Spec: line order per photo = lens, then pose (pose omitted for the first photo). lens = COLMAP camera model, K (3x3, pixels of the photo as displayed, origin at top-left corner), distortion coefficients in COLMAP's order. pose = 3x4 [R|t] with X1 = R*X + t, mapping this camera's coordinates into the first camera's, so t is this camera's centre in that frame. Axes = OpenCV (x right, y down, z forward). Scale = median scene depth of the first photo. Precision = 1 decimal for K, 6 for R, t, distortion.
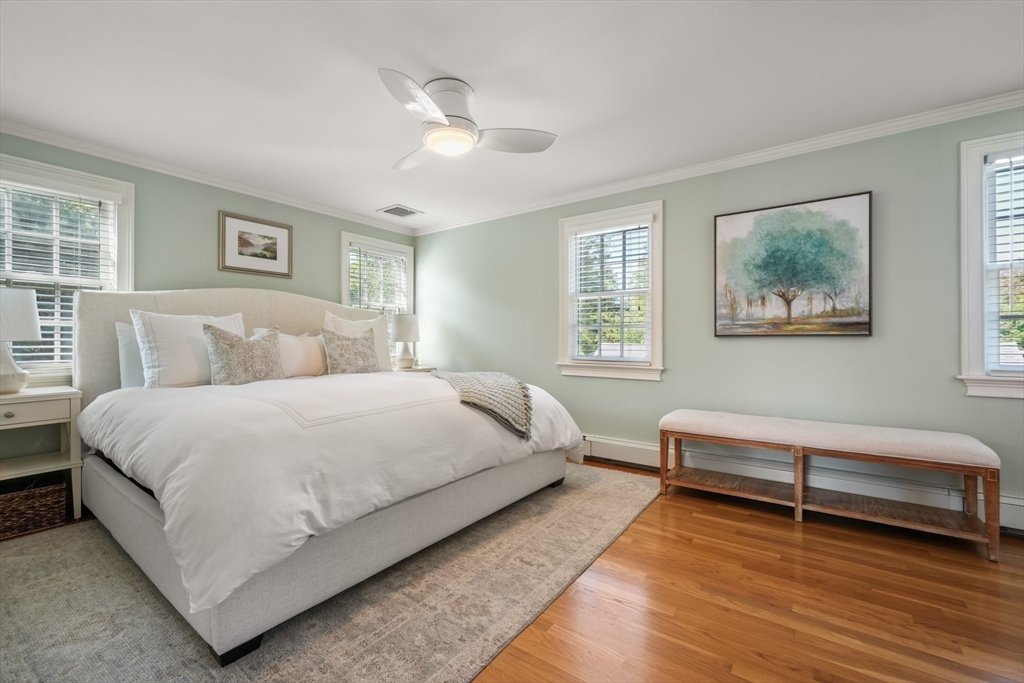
lens RADIAL K [[435.8, 0, 511.7], [0, 435.8, 339.0], [0, 0, 1]] dist [-0.000931, -0.000182]
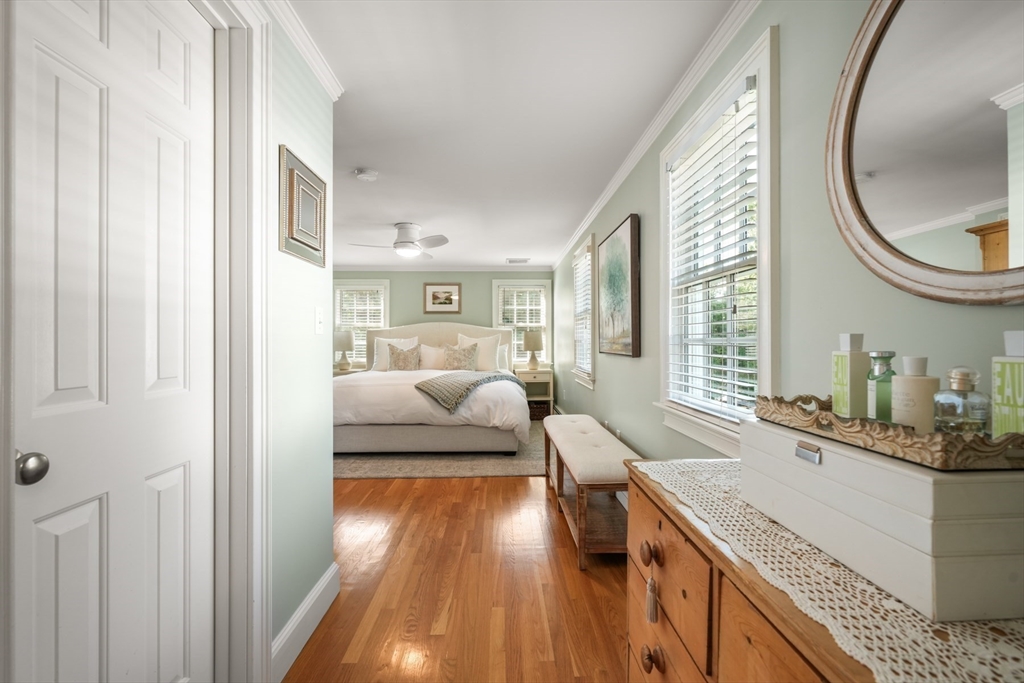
lens RADIAL K [[435.8, 0, 511.7], [0, 435.8, 339.0], [0, 0, 1]] dist [-0.000931, -0.000182]
pose [[0.612903, -0.002015, -0.790156, 1.320839], [0.001586, 0.999998, -0.001320, -0.048118], [0.790157, -0.000444, 0.612905, 0.132759]]
